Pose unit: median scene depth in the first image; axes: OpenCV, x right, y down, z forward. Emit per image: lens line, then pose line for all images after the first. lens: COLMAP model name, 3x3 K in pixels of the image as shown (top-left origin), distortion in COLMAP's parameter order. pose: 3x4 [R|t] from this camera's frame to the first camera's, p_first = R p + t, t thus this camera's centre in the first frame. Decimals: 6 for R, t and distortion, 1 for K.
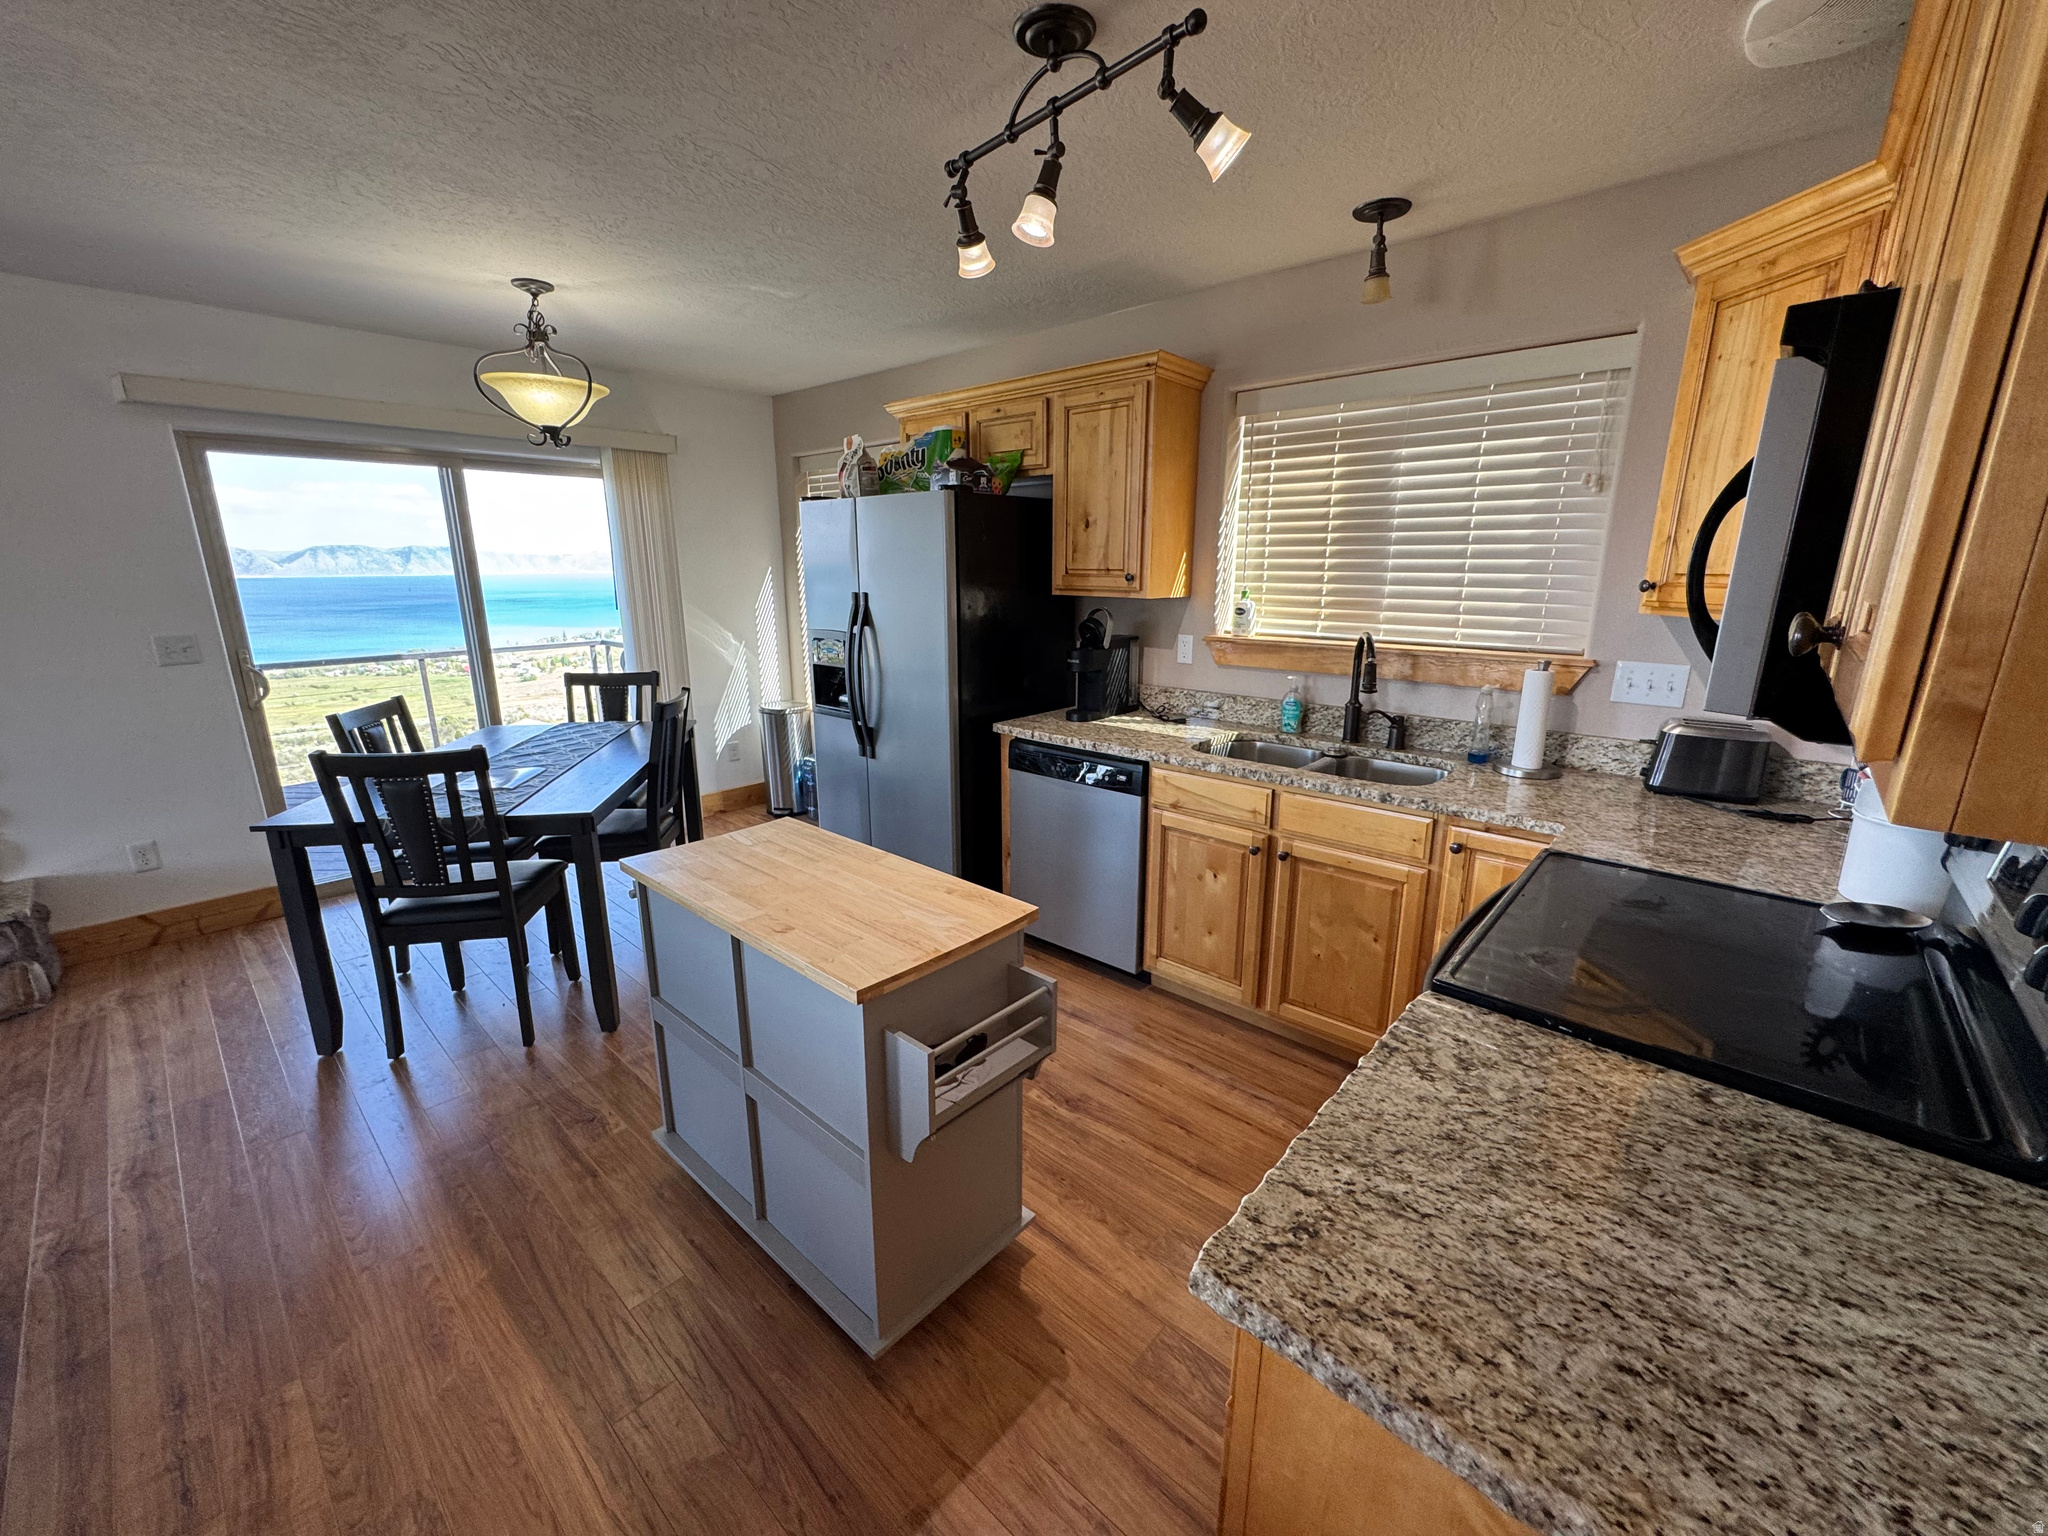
lens RADIAL K [[825.3, 0, 1009.3], [0, 825.3, 758.8], [0, 0, 1]] dist [-0.005609, 0.001260]
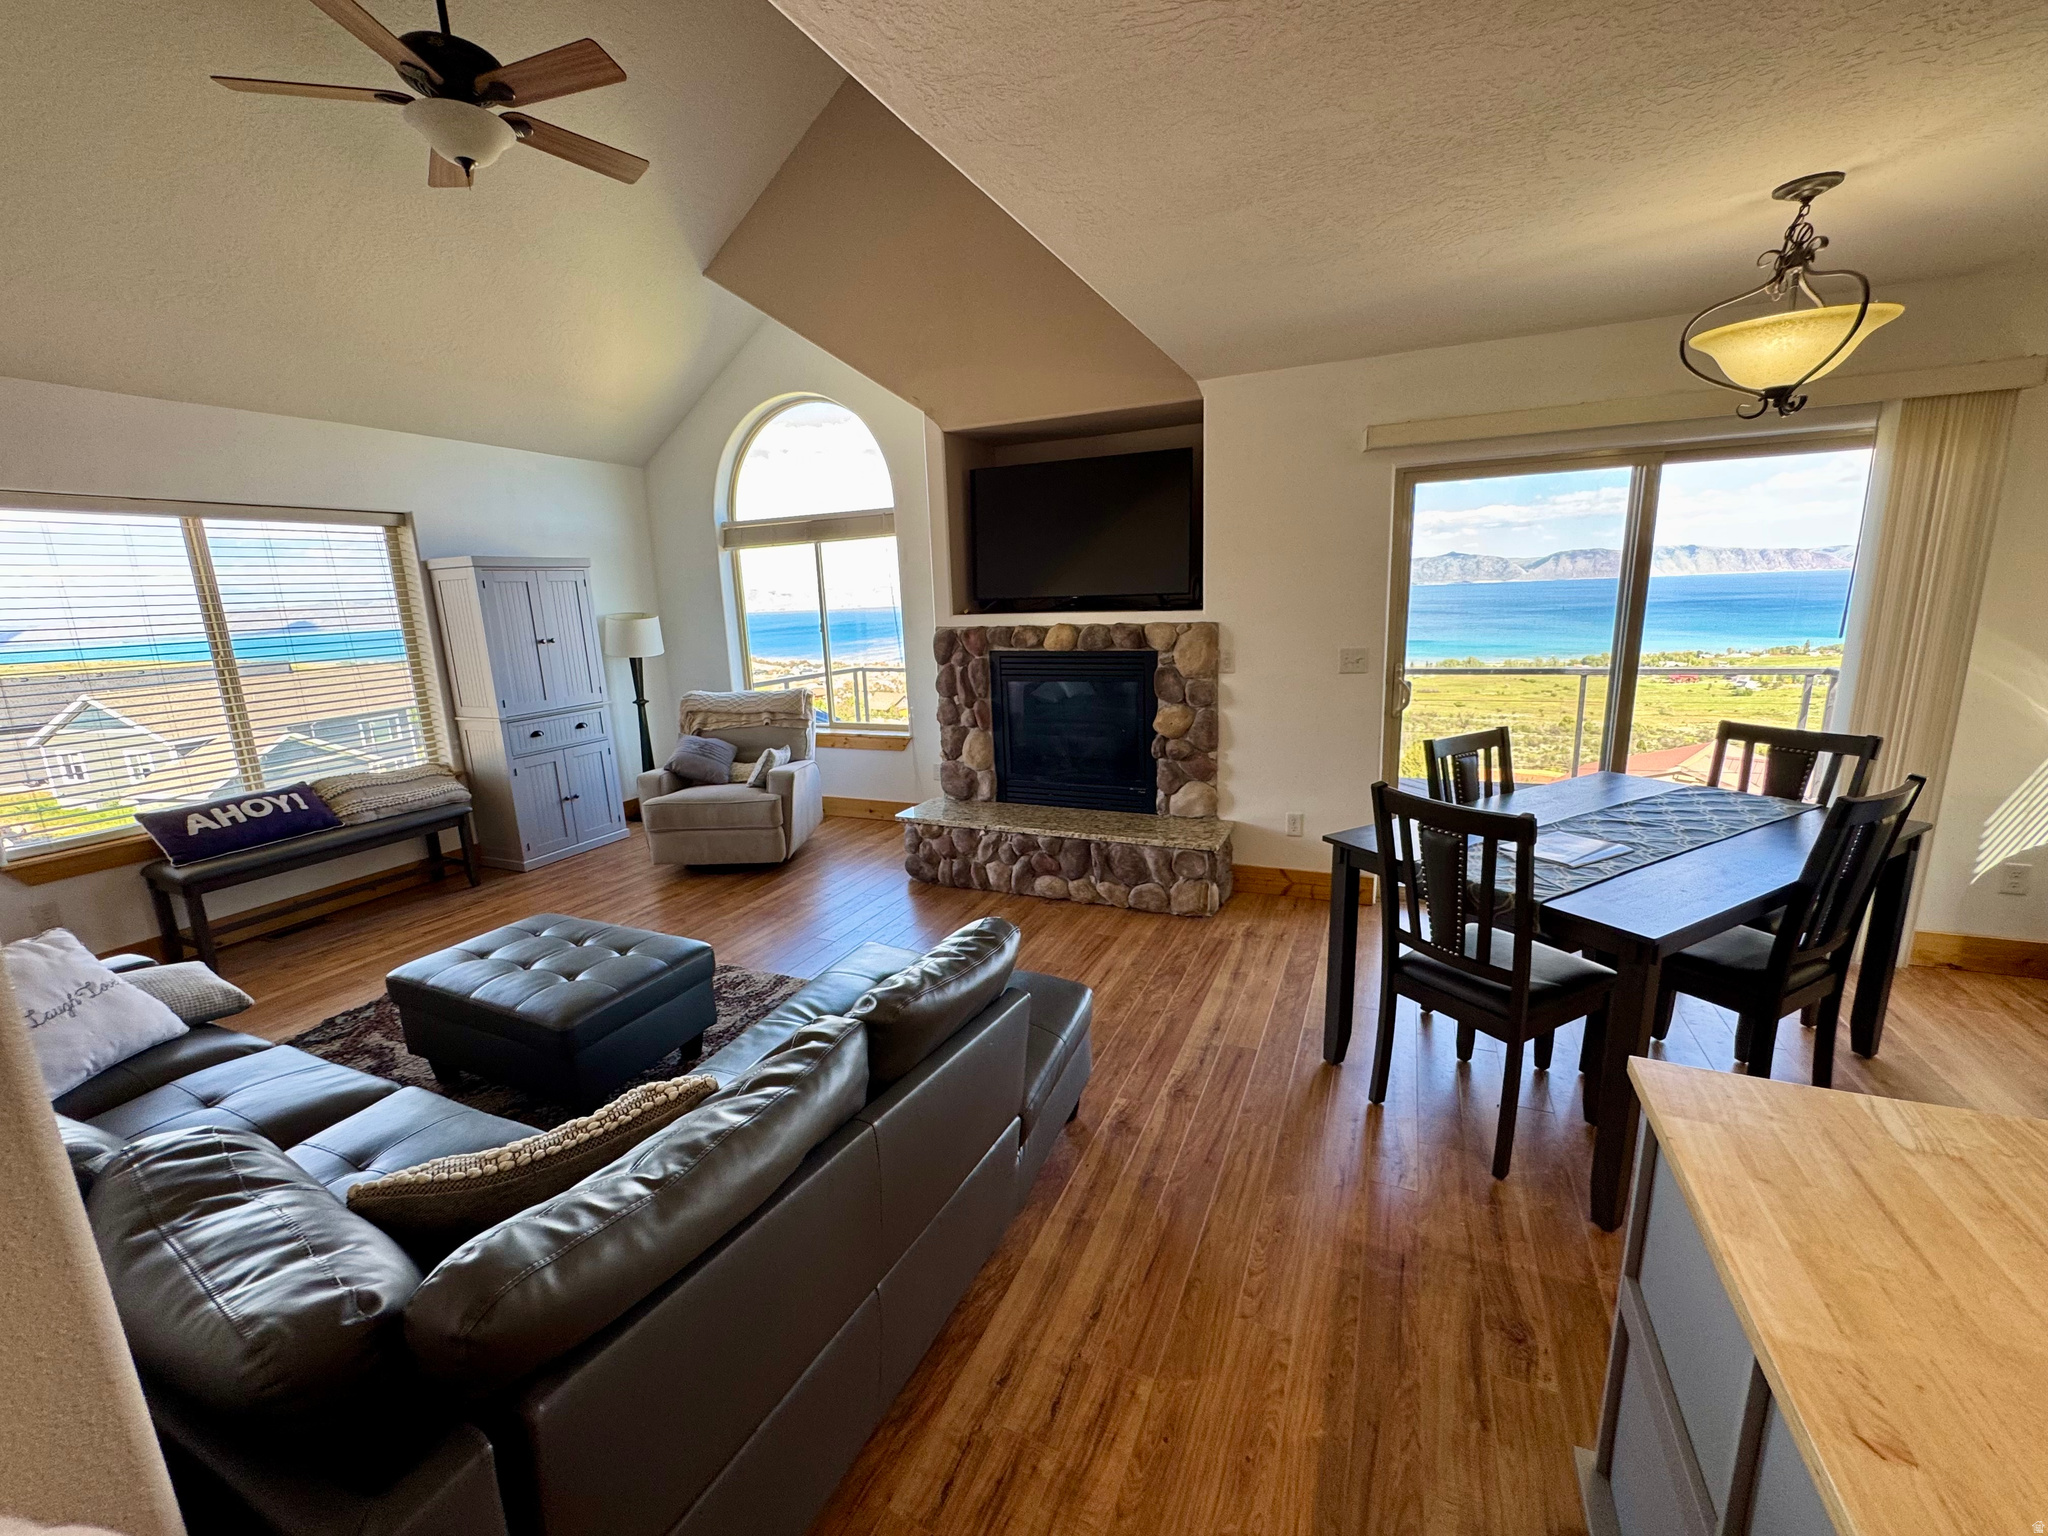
lens RADIAL K [[825.3, 0, 1035.3], [0, 825.3, 768.7], [0, 0, 1]] dist [-0.005609, 0.001260]
pose [[0.320707, 0.192001, -0.927514, -0.043784], [-0.181710, 0.973522, 0.138695, -0.068070], [0.929585, 0.124058, 0.347103, 0.206767]]
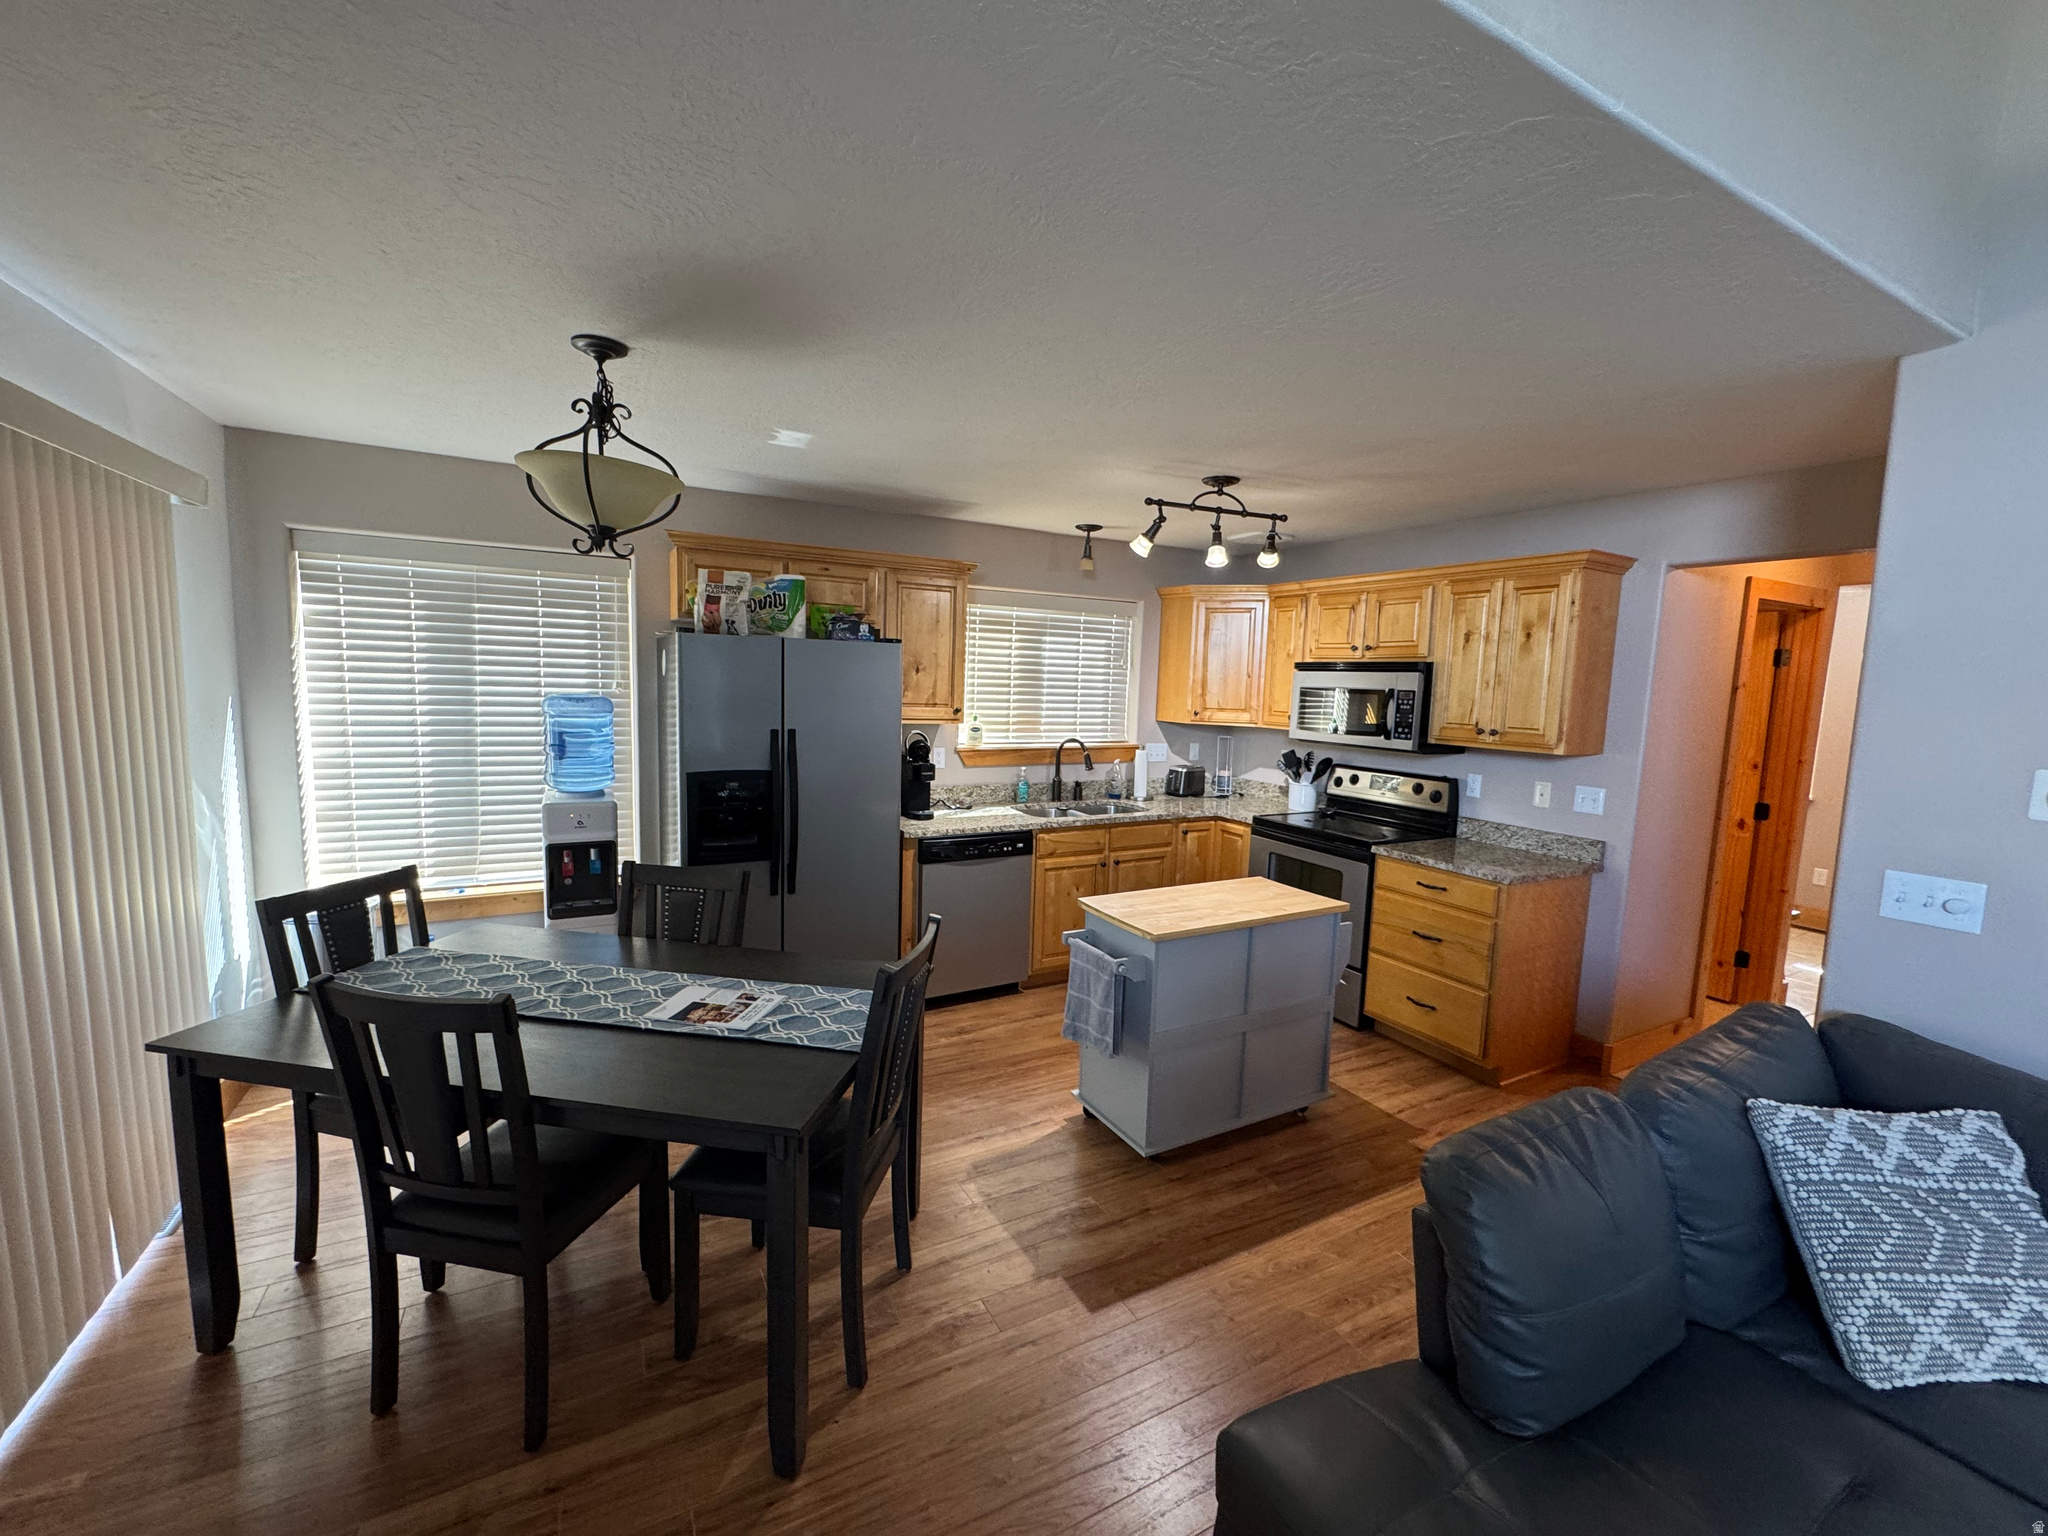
lens RADIAL K [[825.3, 0, 1029.7], [0, 825.3, 767.3], [0, 0, 1]] dist [-0.005609, 0.001260]
pose [[0.314337, -0.093315, 0.944714, -1.163990], [0.187976, 0.981571, 0.034410, -0.151936], [-0.930515, 0.166768, 0.326085, 0.451348]]
